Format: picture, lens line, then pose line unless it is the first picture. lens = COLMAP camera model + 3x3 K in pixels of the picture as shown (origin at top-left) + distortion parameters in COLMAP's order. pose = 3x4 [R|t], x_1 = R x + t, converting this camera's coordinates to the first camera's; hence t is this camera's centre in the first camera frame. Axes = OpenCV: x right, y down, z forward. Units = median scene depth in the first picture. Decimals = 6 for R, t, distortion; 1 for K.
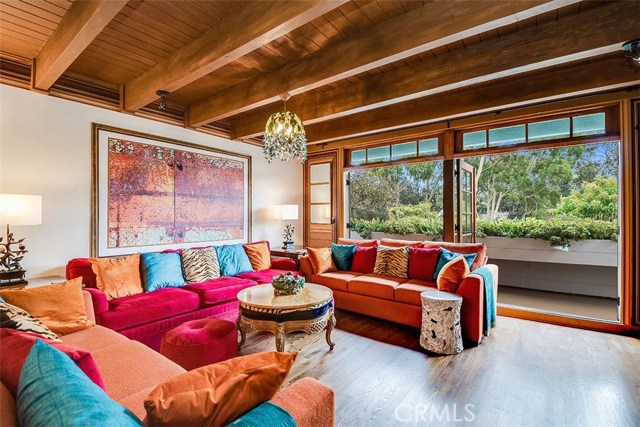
lens RADIAL K [[289.5, 0, 324.2], [0, 289.5, 213.8], [0, 0, 1]] dist [-0.001050, -0.005561]
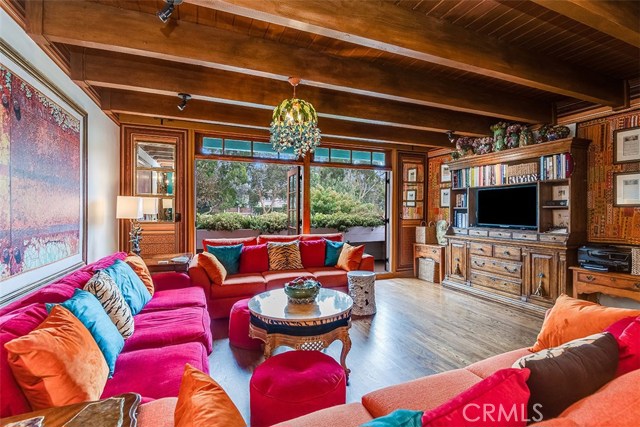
lens RADIAL K [[289.5, 0, 320.8], [0, 289.5, 211.4], [0, 0, 1]] dist [-0.001050, -0.005561]
pose [[0.527015, -0.001818, 0.849854, -0.630931], [-0.013440, 0.999855, 0.010473, -0.013052], [-0.849750, -0.016941, 0.526914, 0.342325]]
